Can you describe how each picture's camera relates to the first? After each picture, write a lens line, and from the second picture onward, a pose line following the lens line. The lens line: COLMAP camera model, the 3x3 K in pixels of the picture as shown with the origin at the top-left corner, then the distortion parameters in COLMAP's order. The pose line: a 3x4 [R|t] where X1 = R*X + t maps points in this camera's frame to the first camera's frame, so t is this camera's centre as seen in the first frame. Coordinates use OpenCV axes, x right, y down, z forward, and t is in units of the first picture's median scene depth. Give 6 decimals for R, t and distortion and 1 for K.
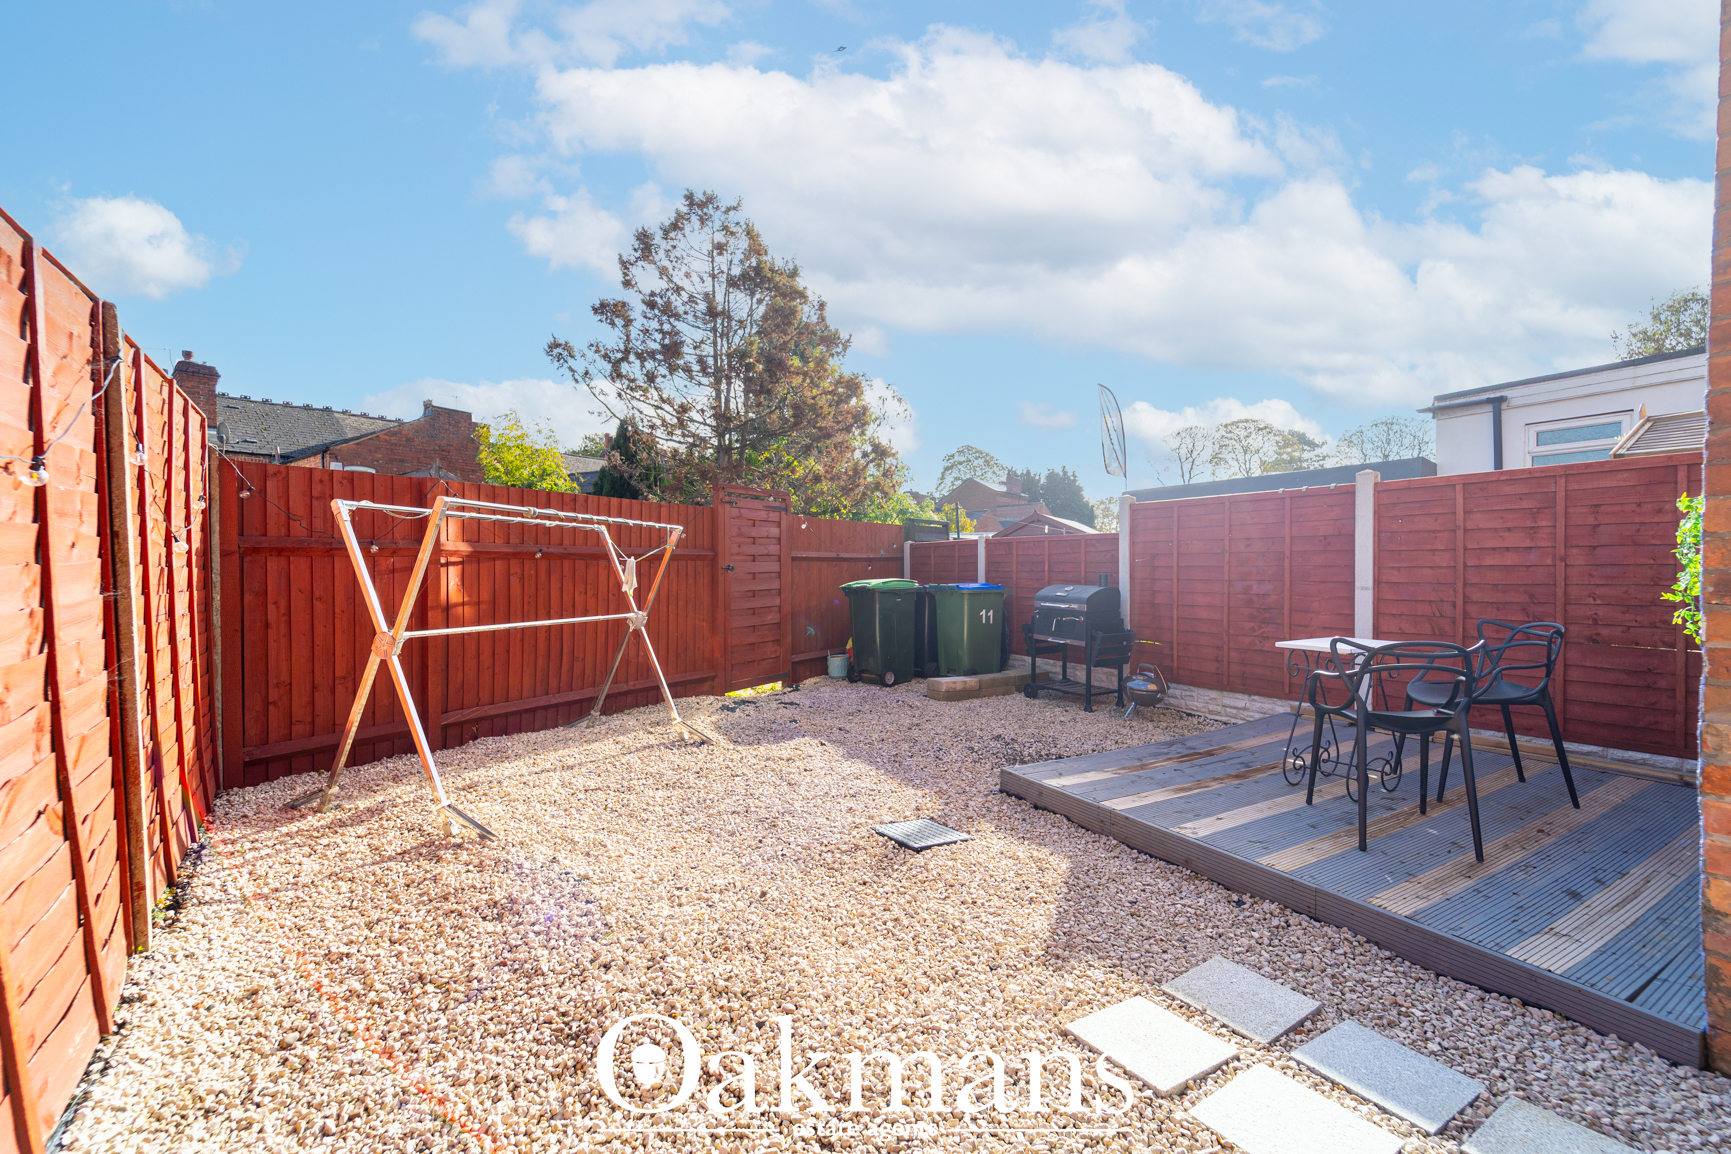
lens RADIAL K [[702.7, 0, 875.5], [0, 702.7, 572.7], [0, 0, 1]] dist [0.000885, -0.001420]
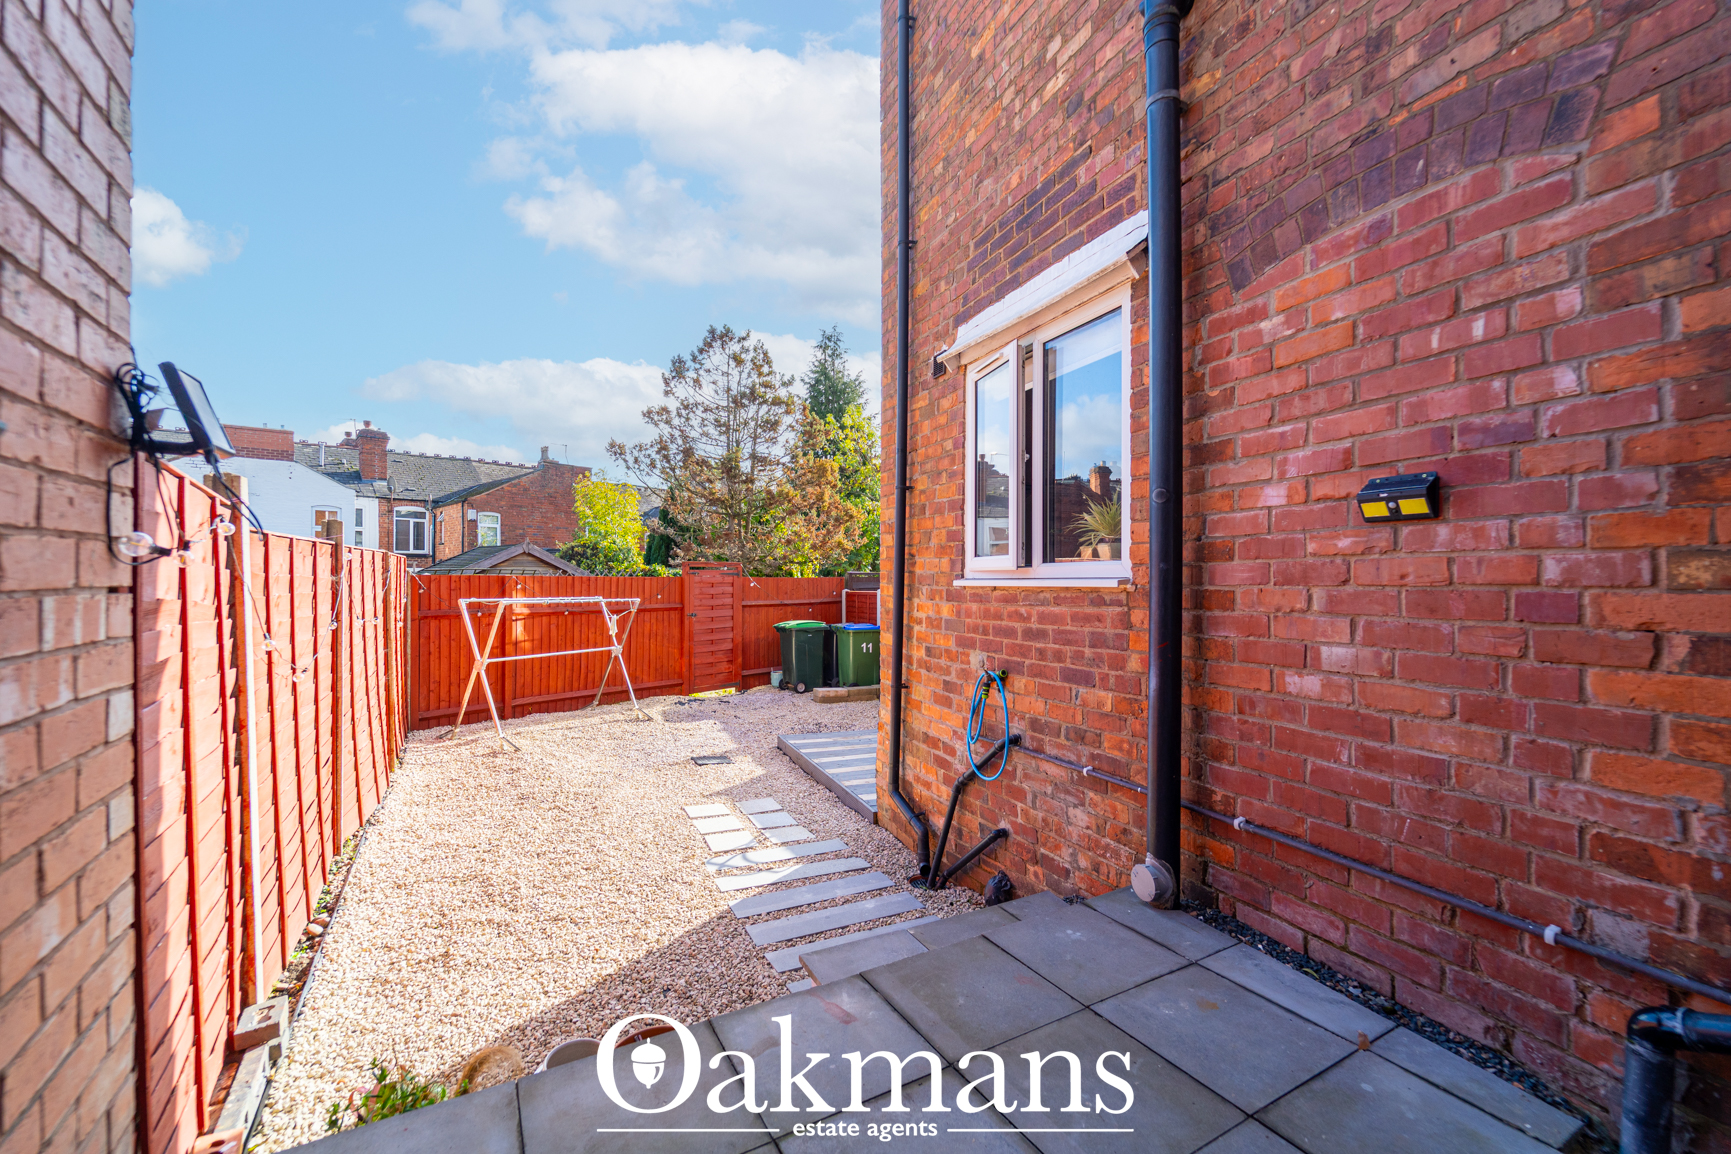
lens RADIAL K [[669.0, 0, 869.6], [0, 669.0, 577.5], [0, 0, 1]] dist [0.000248, -0.000091]
pose [[0.992757, 0.006357, -0.119974, 0.505776], [-0.008192, 0.999857, -0.014810, -0.099462], [0.119863, 0.015685, 0.992667, -0.621273]]
